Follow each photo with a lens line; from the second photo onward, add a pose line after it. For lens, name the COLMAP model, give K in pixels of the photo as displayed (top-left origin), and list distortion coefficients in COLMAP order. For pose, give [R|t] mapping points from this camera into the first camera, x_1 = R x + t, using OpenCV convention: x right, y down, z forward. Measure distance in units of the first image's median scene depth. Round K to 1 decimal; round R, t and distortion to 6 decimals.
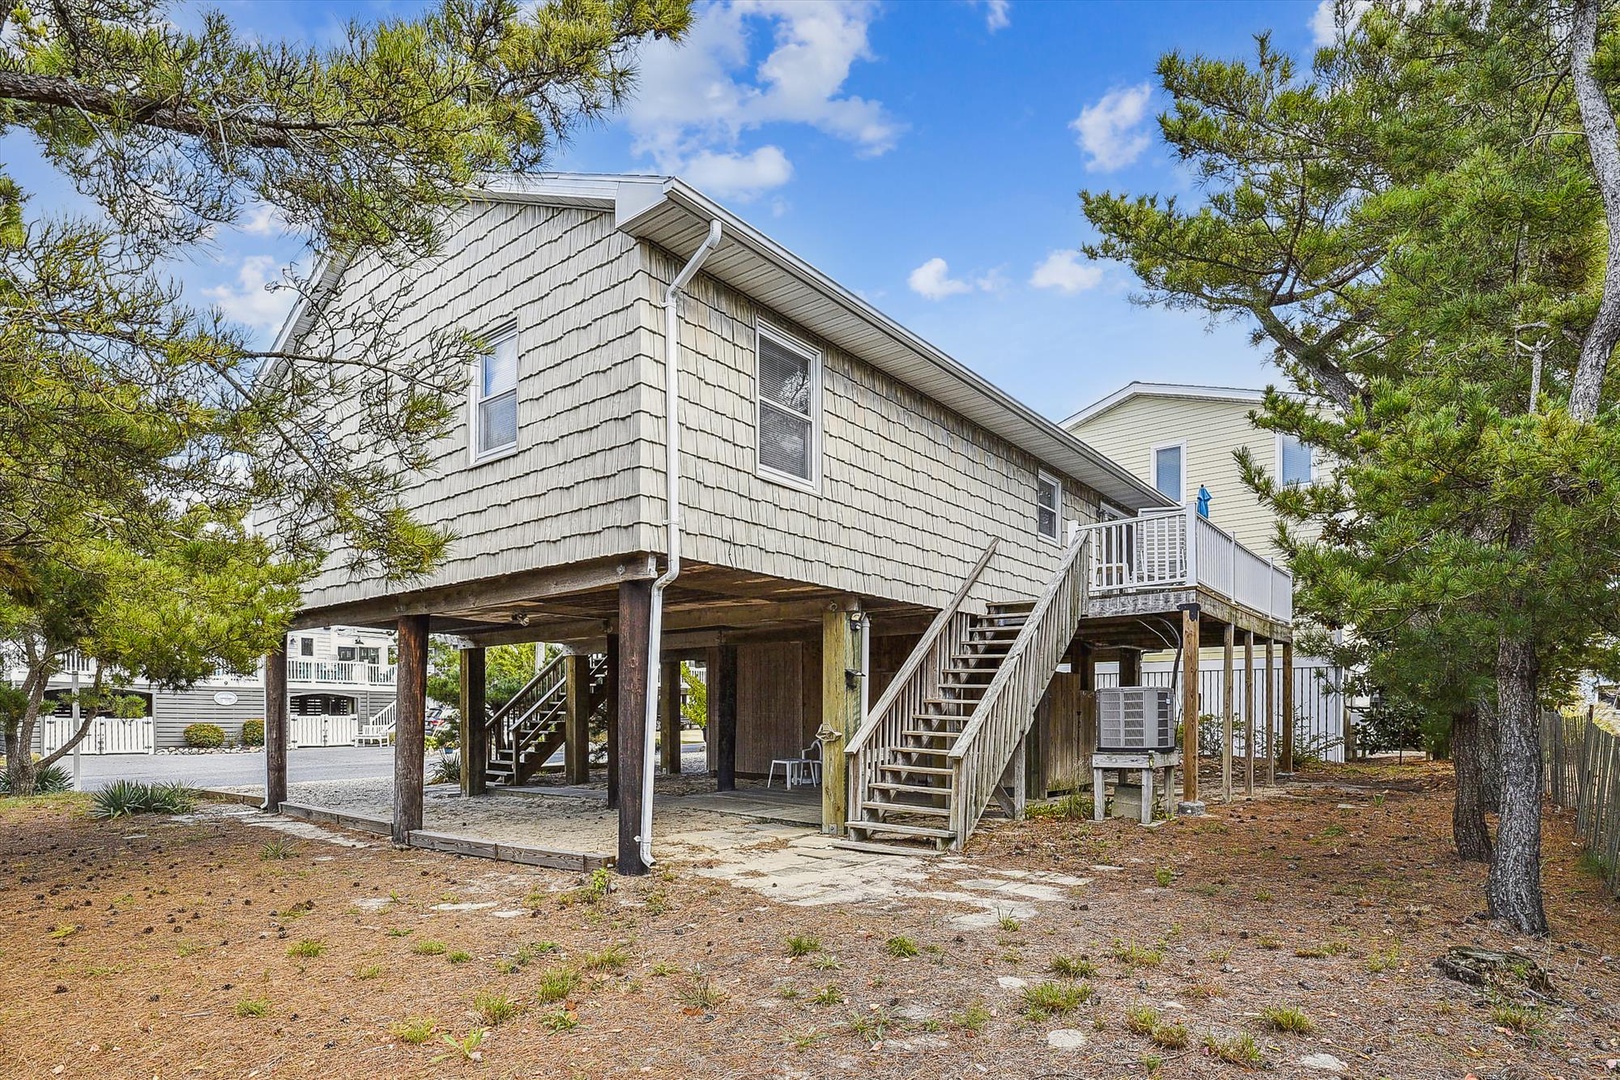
lens RADIAL K [[823.9, 0, 810.0], [0, 823.9, 540.0], [0, 0, 1]] dist [-0.002235, -0.000326]
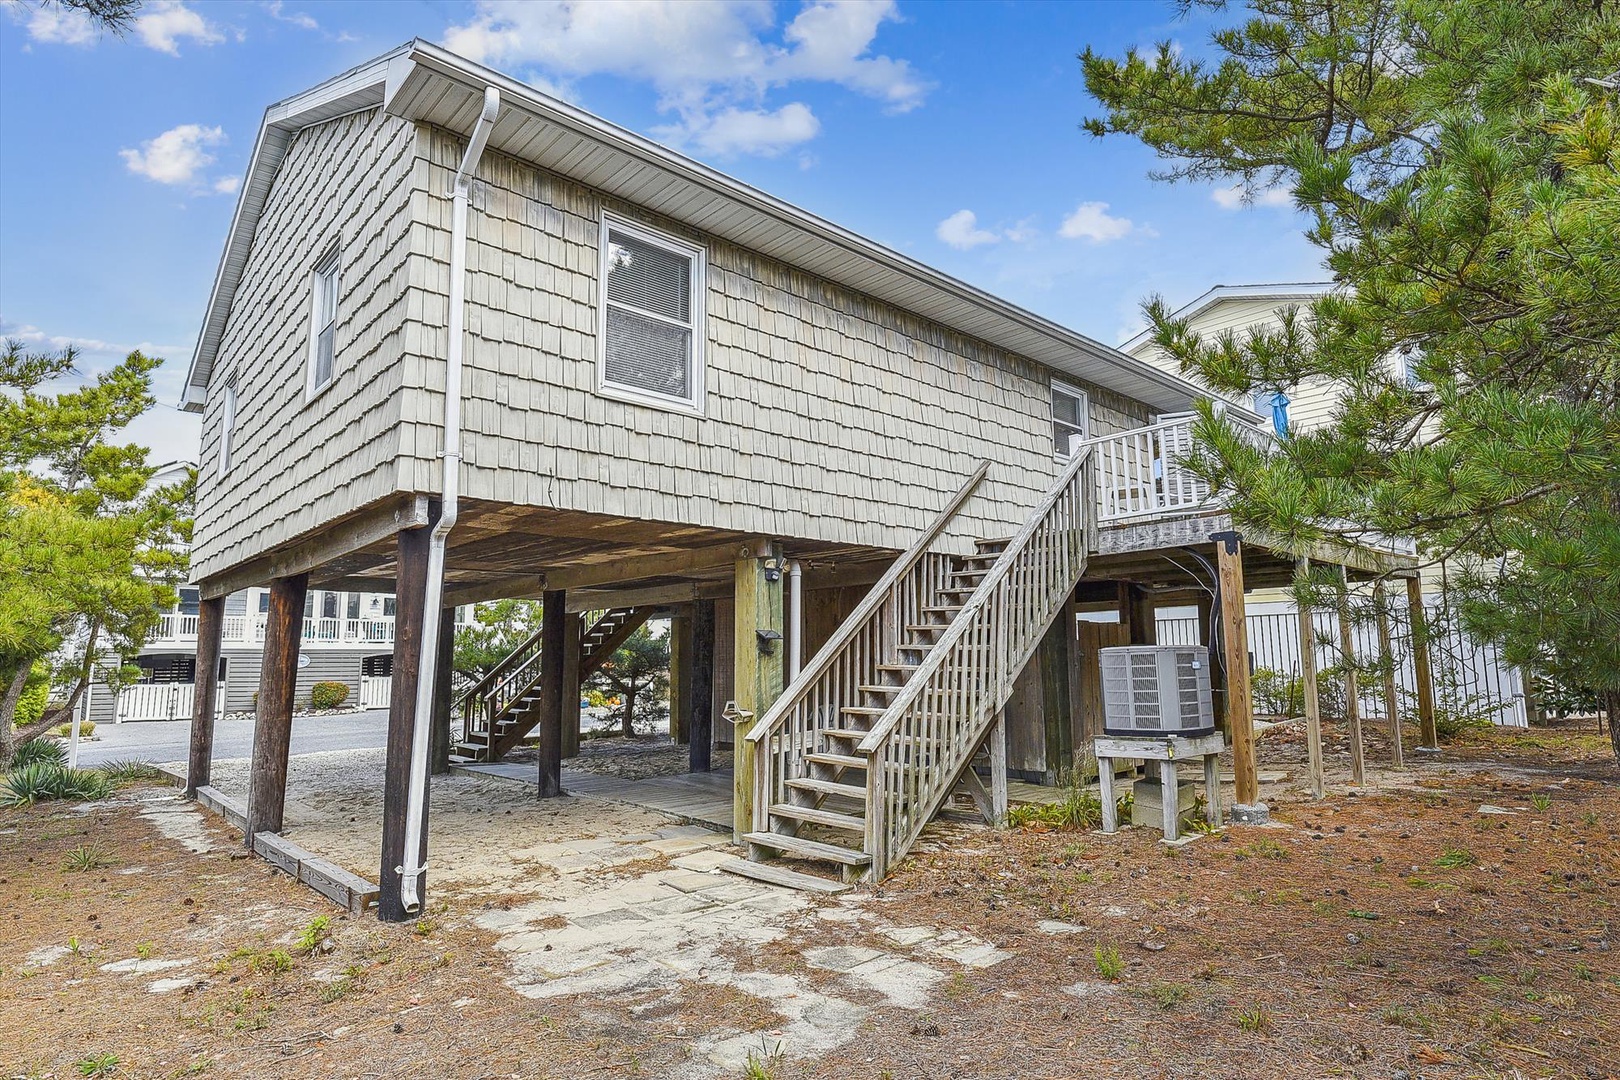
lens RADIAL K [[804.2, 0, 812.0], [0, 804.2, 402.5], [0, 0, 1]] dist [-0.004601, -0.001401]
pose [[0.985879, -0.063862, -0.154801, 0.229364], [0.047475, 0.993088, -0.107338, 0.022111], [0.160586, 0.098473, 0.982097, 0.212724]]
